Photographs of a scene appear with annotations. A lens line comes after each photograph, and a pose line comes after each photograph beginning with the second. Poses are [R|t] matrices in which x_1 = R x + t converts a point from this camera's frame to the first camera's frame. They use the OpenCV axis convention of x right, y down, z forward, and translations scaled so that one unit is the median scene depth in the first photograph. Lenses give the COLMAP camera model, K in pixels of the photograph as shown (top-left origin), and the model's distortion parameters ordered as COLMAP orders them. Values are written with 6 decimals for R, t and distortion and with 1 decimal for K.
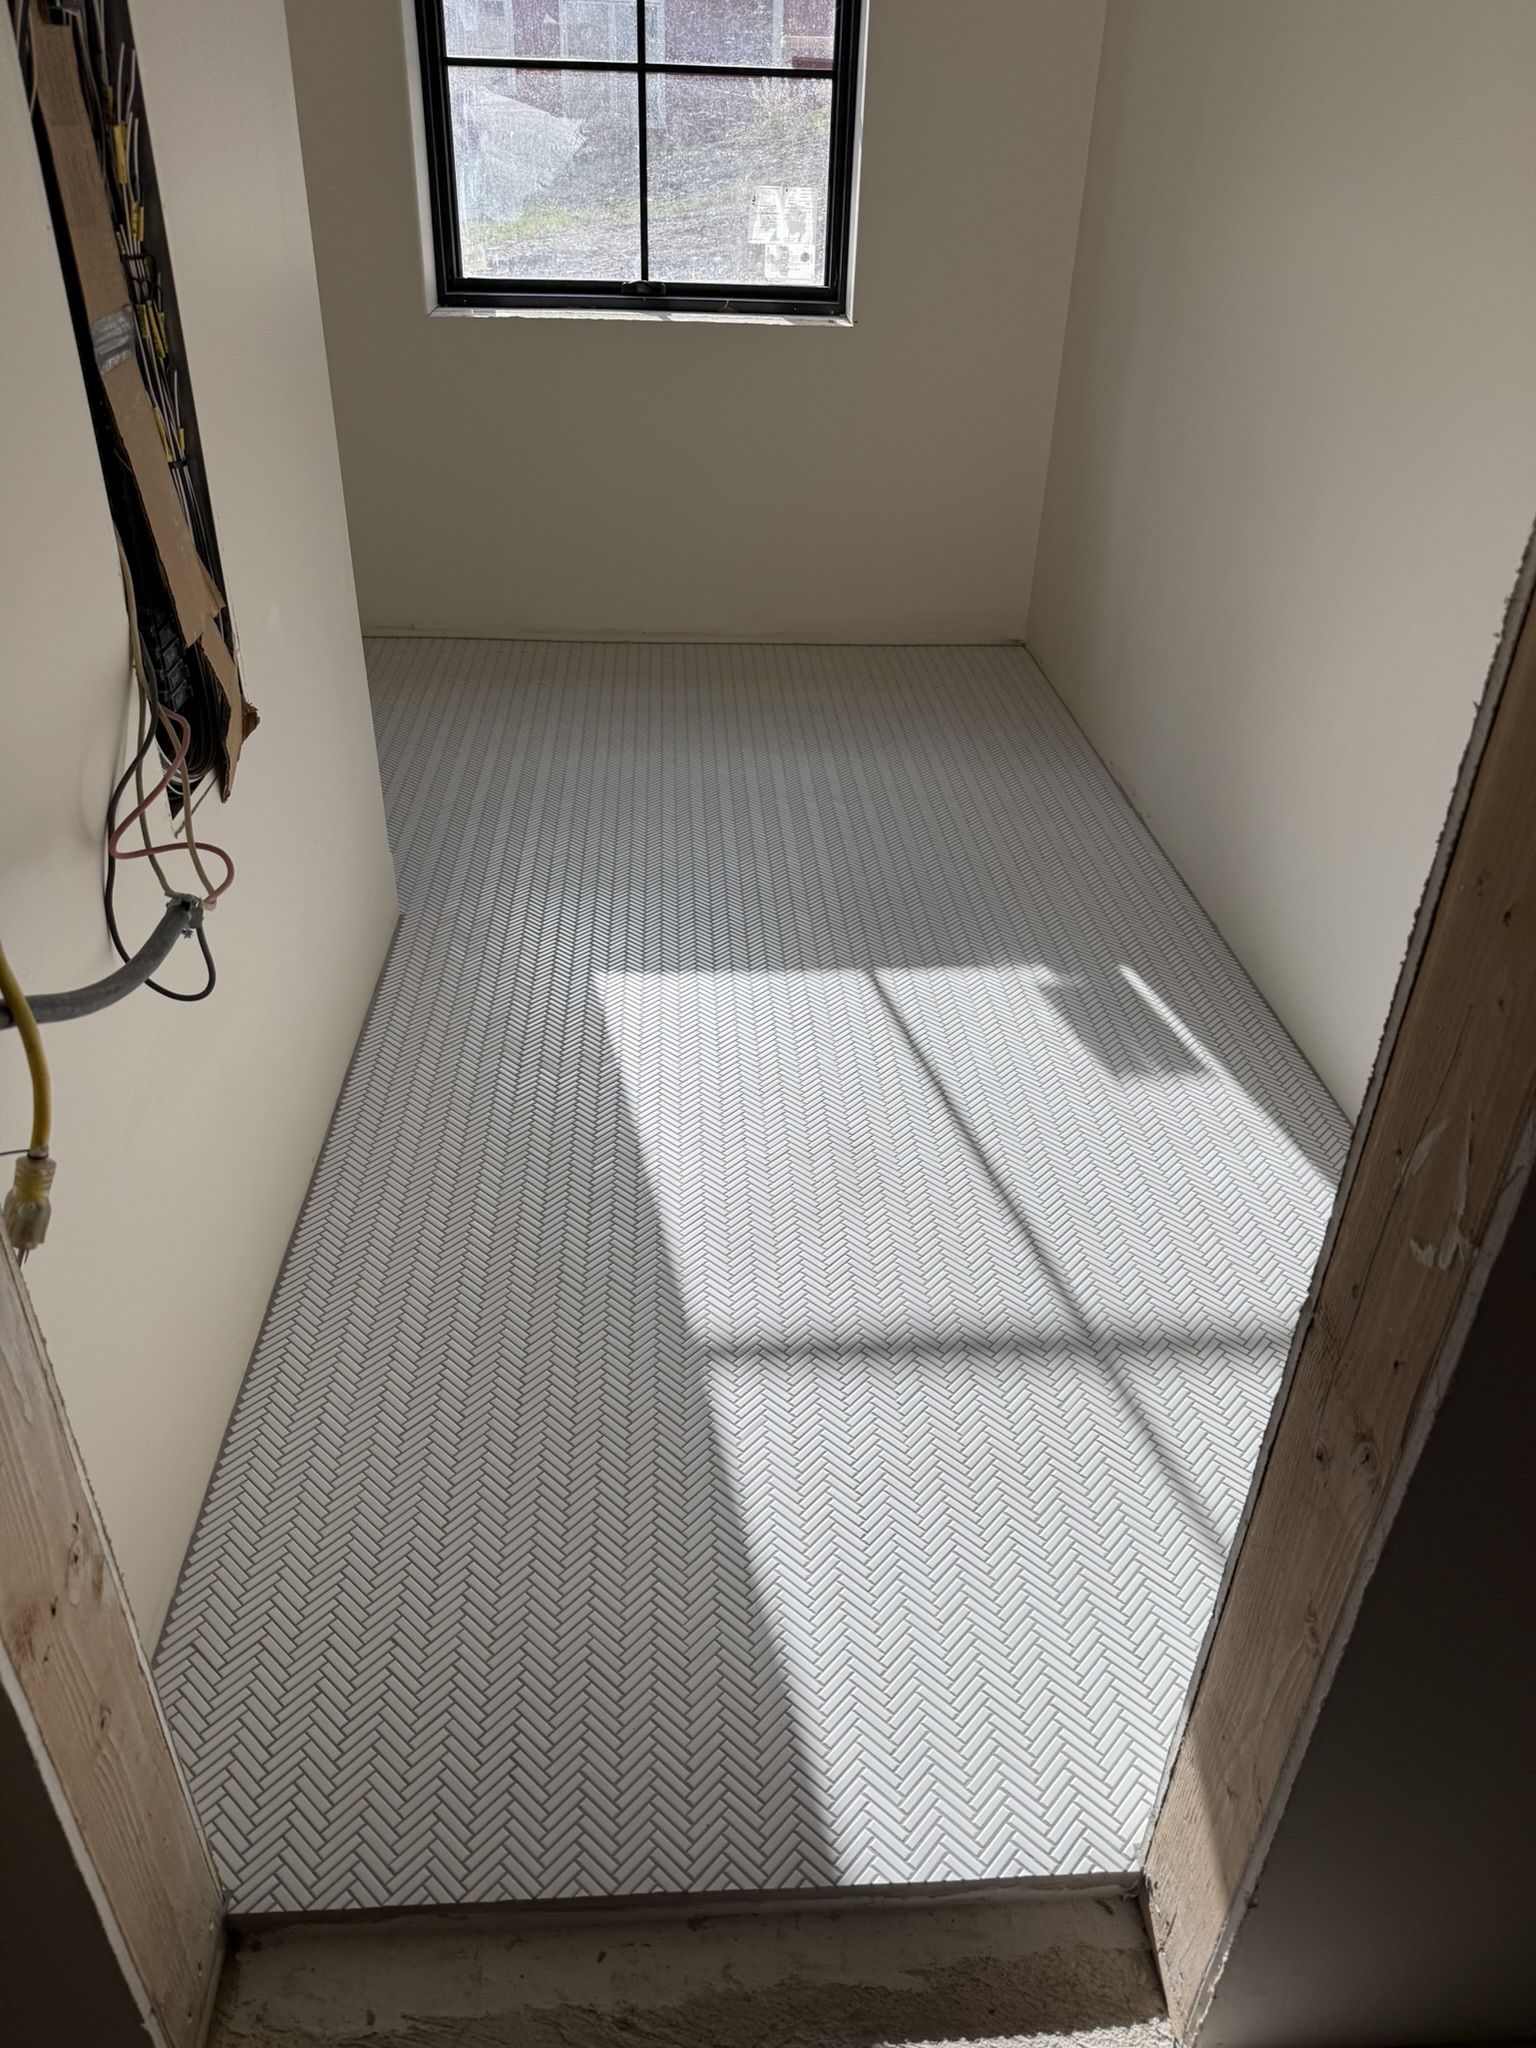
lens RADIAL K [[1436.1, 0, 768.0], [0, 1436.1, 1024.0], [0, 0, 1]] dist [0.031733, -0.024071]
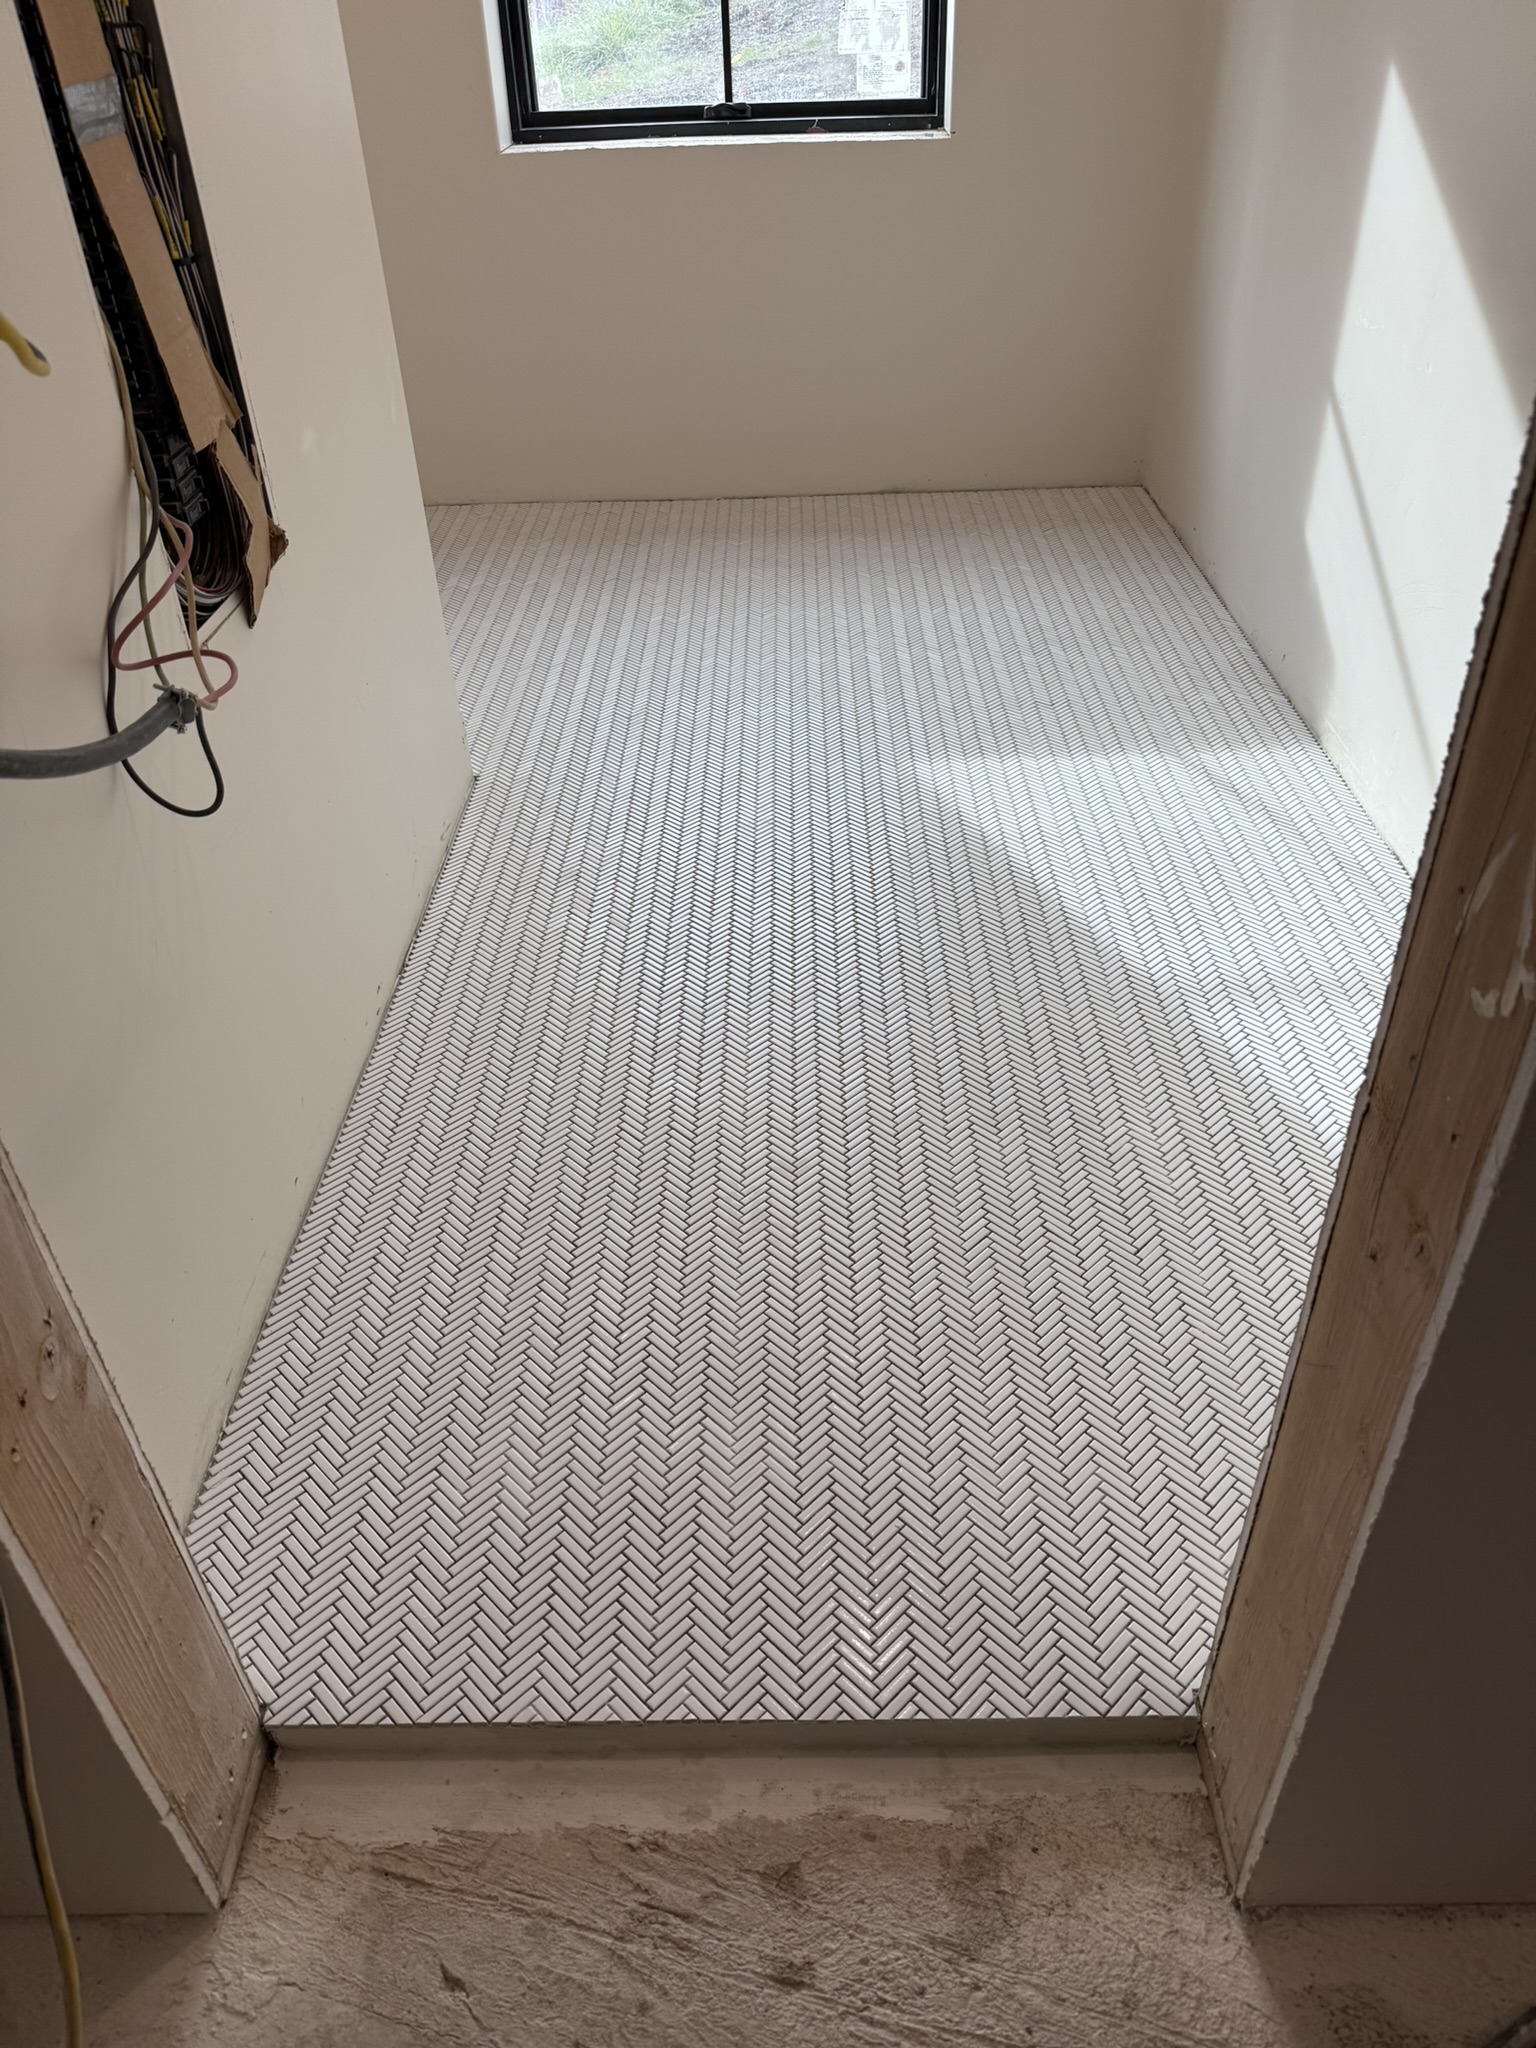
lens RADIAL K [[1443.0, 0, 768.0], [0, 1443.0, 1024.0], [0, 0, 1]] dist [0.049392, -0.067016]
pose [[0.996246, -0.008286, -0.086172, 0.061854], [0.014466, 0.997347, 0.071343, 0.061044], [0.085353, -0.072322, 0.993723, 0.062782]]
